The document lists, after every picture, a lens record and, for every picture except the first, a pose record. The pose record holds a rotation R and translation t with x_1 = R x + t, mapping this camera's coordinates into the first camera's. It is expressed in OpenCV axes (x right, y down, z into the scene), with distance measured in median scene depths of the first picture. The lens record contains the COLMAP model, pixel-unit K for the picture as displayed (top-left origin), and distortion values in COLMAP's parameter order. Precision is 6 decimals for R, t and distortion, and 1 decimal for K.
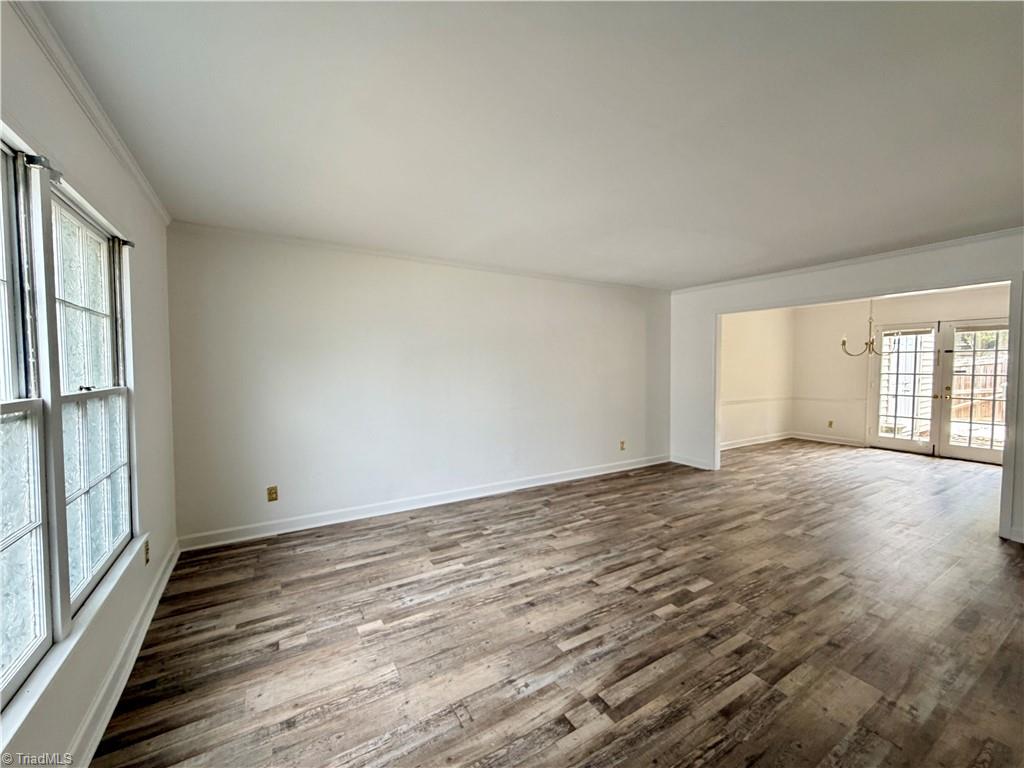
lens RADIAL K [[408.6, 0, 510.9], [0, 408.6, 385.9], [0, 0, 1]] dist [-0.000327, 0.000109]
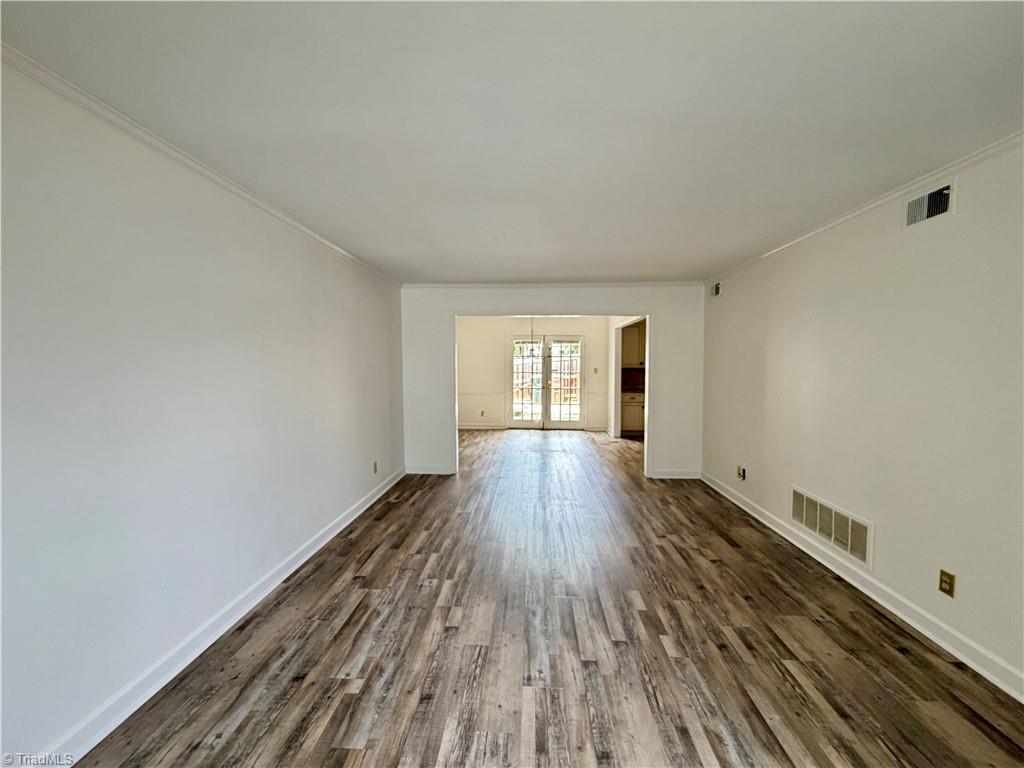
lens RADIAL K [[408.6, 0, 510.0], [0, 408.6, 381.0], [0, 0, 1]] dist [-0.000327, 0.000109]
pose [[0.563742, -0.032615, 0.825306, -0.341103], [0.034623, 0.999275, 0.015840, -0.039786], [-0.825225, 0.019645, 0.564463, 0.478389]]
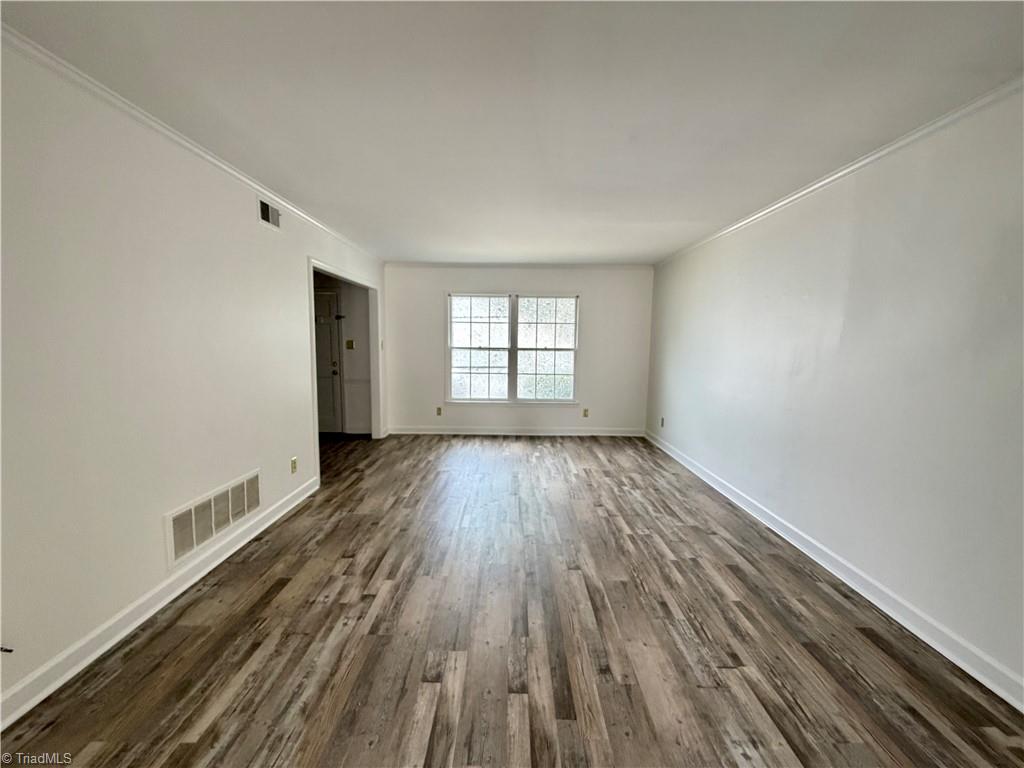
lens RADIAL K [[408.6, 0, 508.1], [0, 408.6, 382.9], [0, 0, 1]] dist [-0.000327, 0.000109]
pose [[-0.523194, 0.085142, -0.847950, 0.966158], [-0.049946, 0.990223, 0.130245, -0.059374], [0.850749, 0.110495, -0.513826, 1.165392]]
